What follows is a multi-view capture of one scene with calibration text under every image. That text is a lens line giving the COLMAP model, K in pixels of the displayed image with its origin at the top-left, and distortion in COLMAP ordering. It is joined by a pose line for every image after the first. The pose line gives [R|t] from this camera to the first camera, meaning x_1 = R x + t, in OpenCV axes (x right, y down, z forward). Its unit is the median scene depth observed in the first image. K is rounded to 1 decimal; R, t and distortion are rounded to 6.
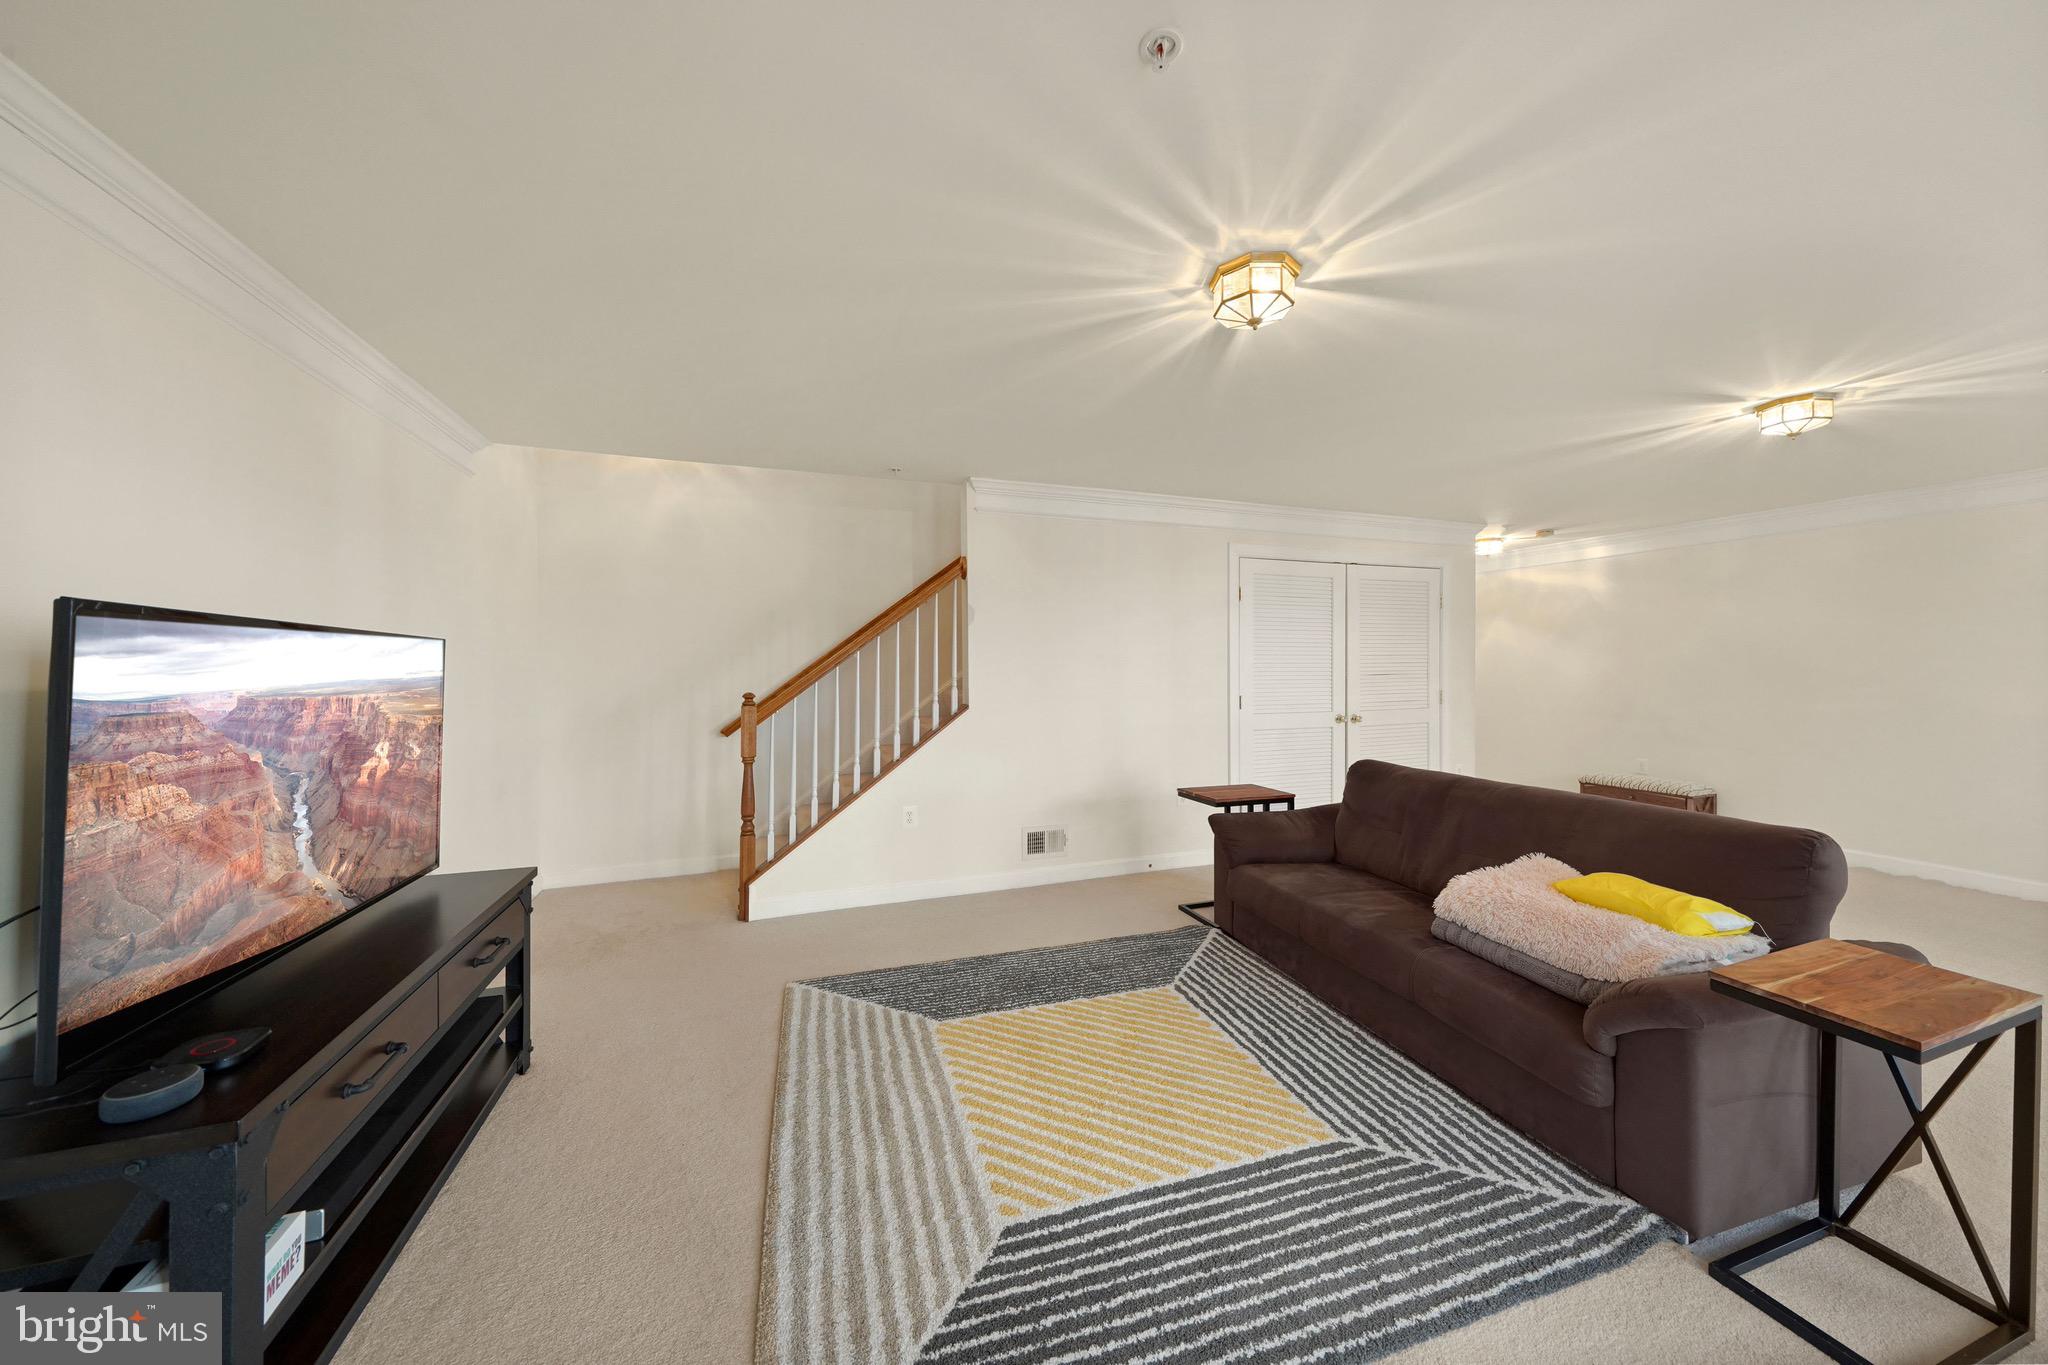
lens RADIAL K [[720.4, 0, 1038.5], [0, 720.4, 668.1], [0, 0, 1]] dist [0.003258, -0.000452]
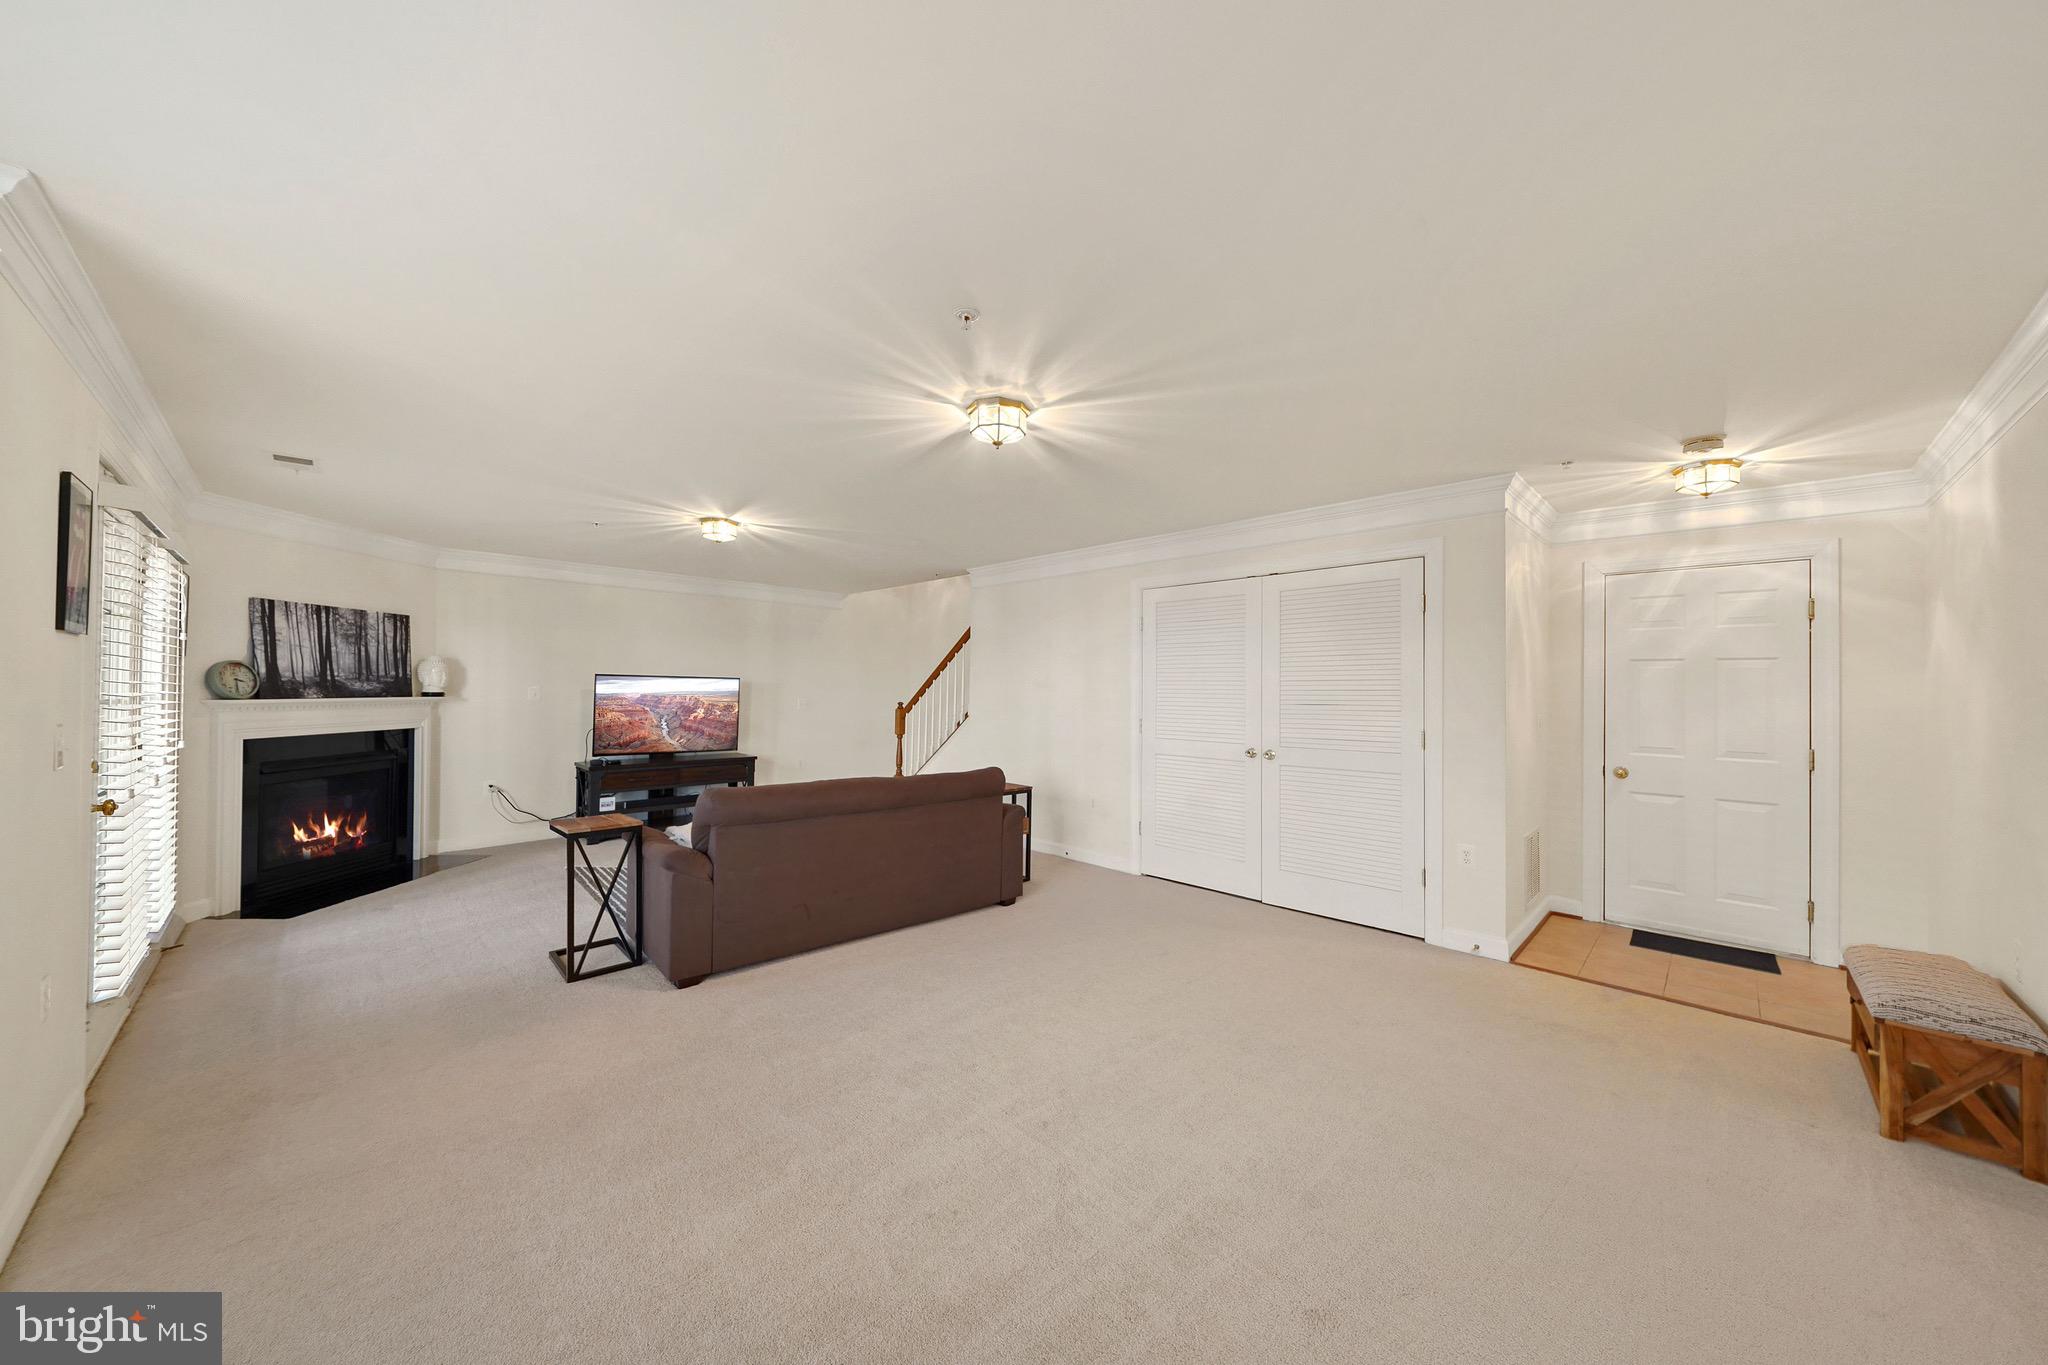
lens RADIAL K [[720.4, 0, 1042.4], [0, 720.4, 677.9], [0, 0, 1]] dist [0.003258, -0.000452]
pose [[0.413741, -0.003779, -0.910387, 2.661085], [-0.007575, 0.999942, -0.007594, -0.031052], [0.910363, 0.010038, 0.413689, 0.950237]]
